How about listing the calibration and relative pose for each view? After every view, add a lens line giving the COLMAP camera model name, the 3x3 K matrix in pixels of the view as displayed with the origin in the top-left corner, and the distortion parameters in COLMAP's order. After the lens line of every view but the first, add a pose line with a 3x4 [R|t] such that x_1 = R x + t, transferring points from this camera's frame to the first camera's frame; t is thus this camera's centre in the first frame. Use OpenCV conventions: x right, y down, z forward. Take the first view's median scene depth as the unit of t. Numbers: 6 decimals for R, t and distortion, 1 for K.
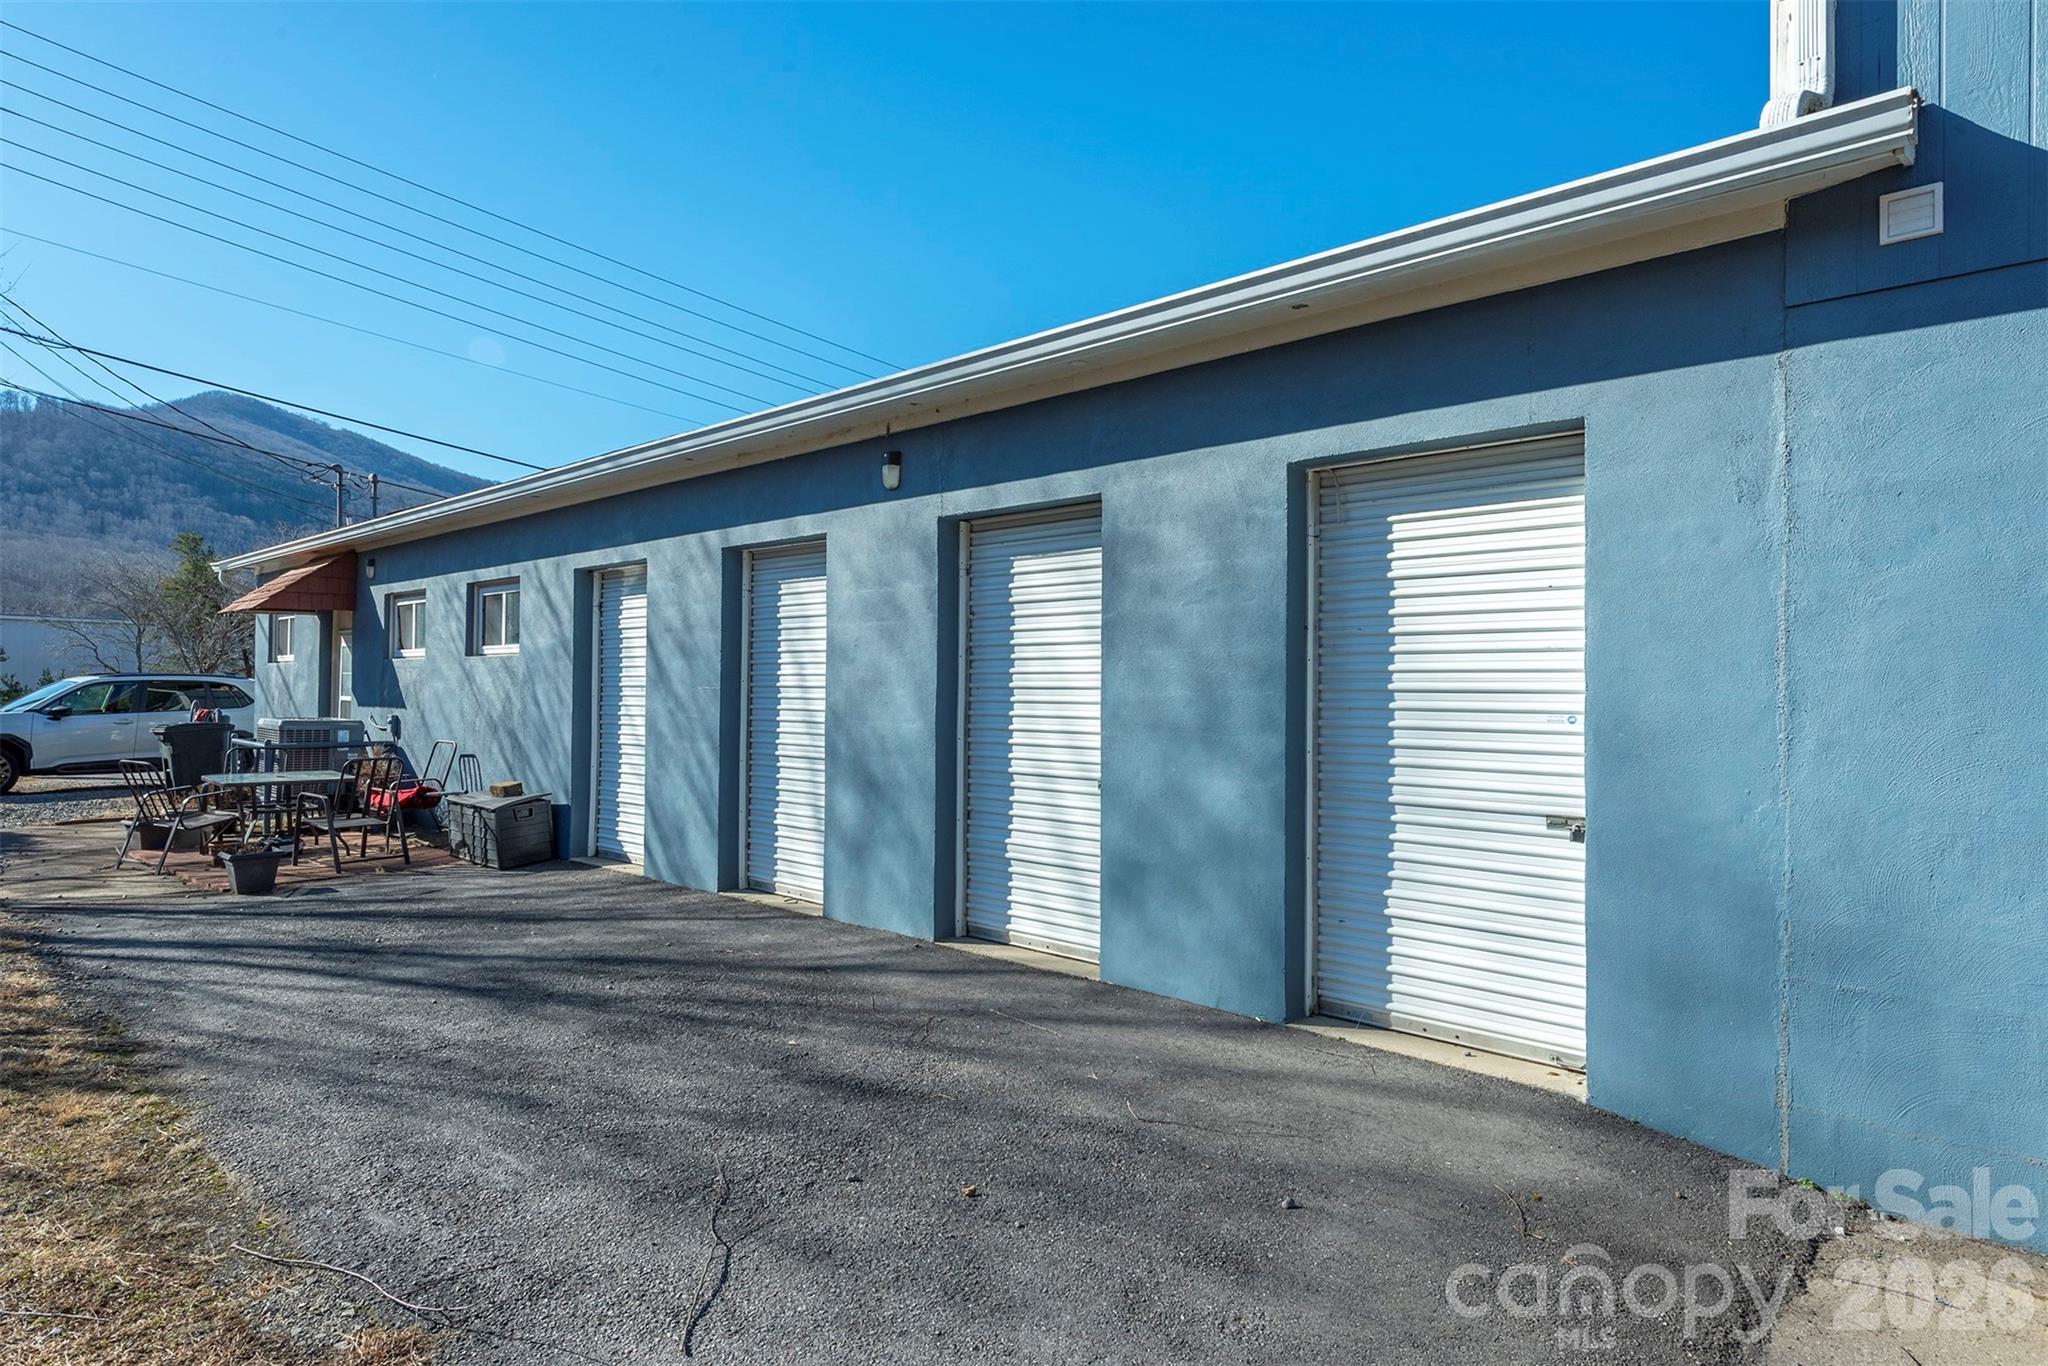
lens RADIAL K [[1174.4, 0, 1019.2], [0, 1174.4, 680.5], [0, 0, 1]] dist [0.041490, 0.000606]
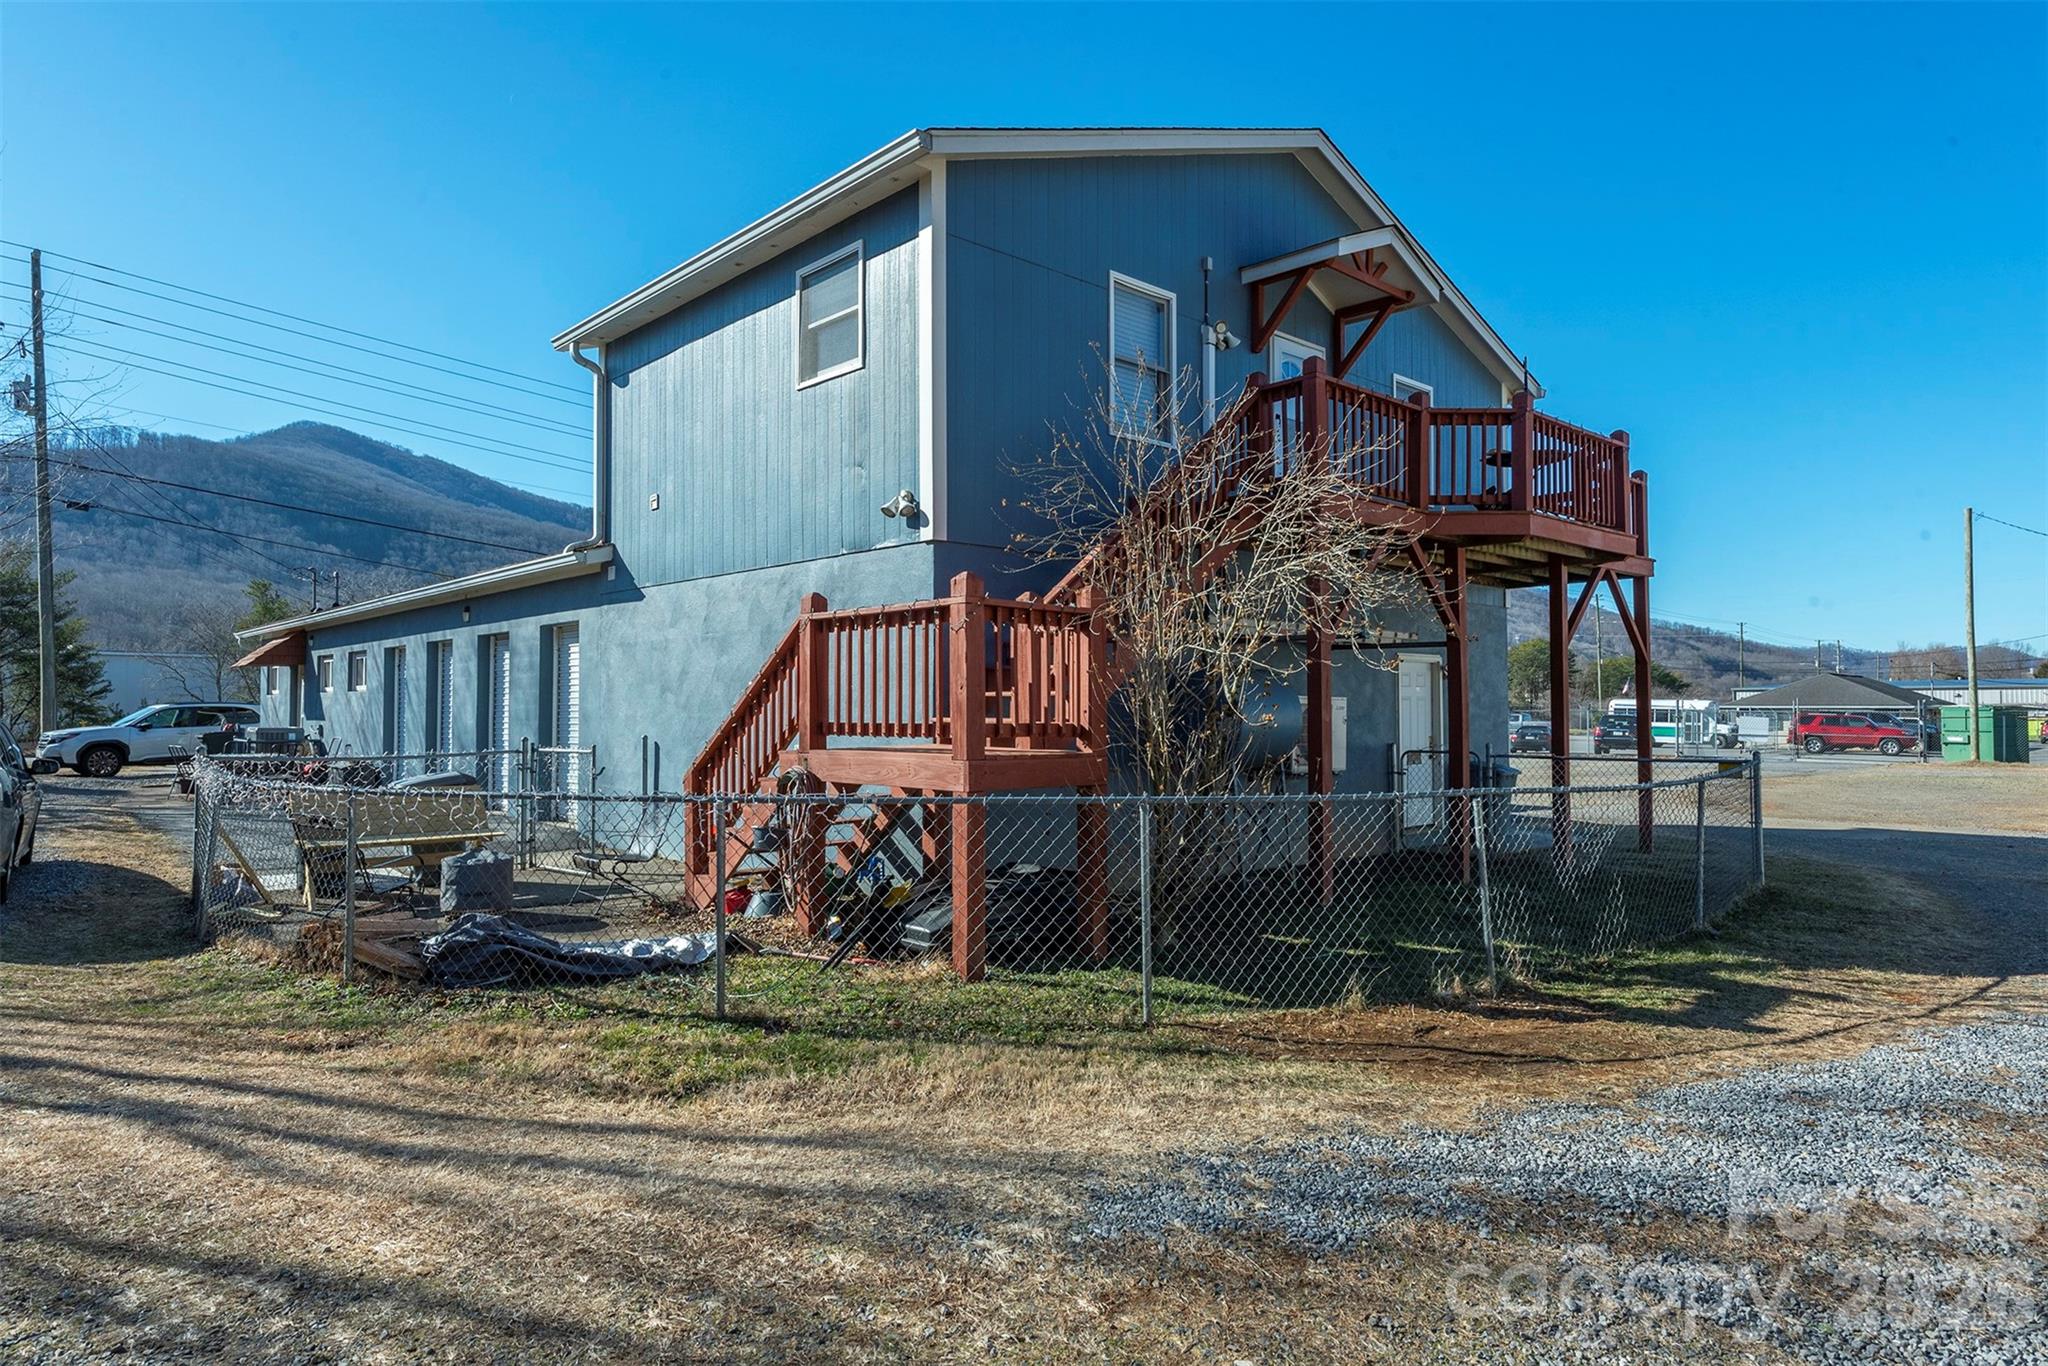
lens RADIAL K [[1222.3, 0, 1030.8], [0, 1222.3, 683.6], [0, 0, 1]] dist [0.028018, 0.002130]
pose [[0.998147, -0.012239, -0.059601, 0.563318], [0.011497, 0.999852, -0.012779, 0.003674], [0.059749, 0.012070, 0.998140, -0.680940]]
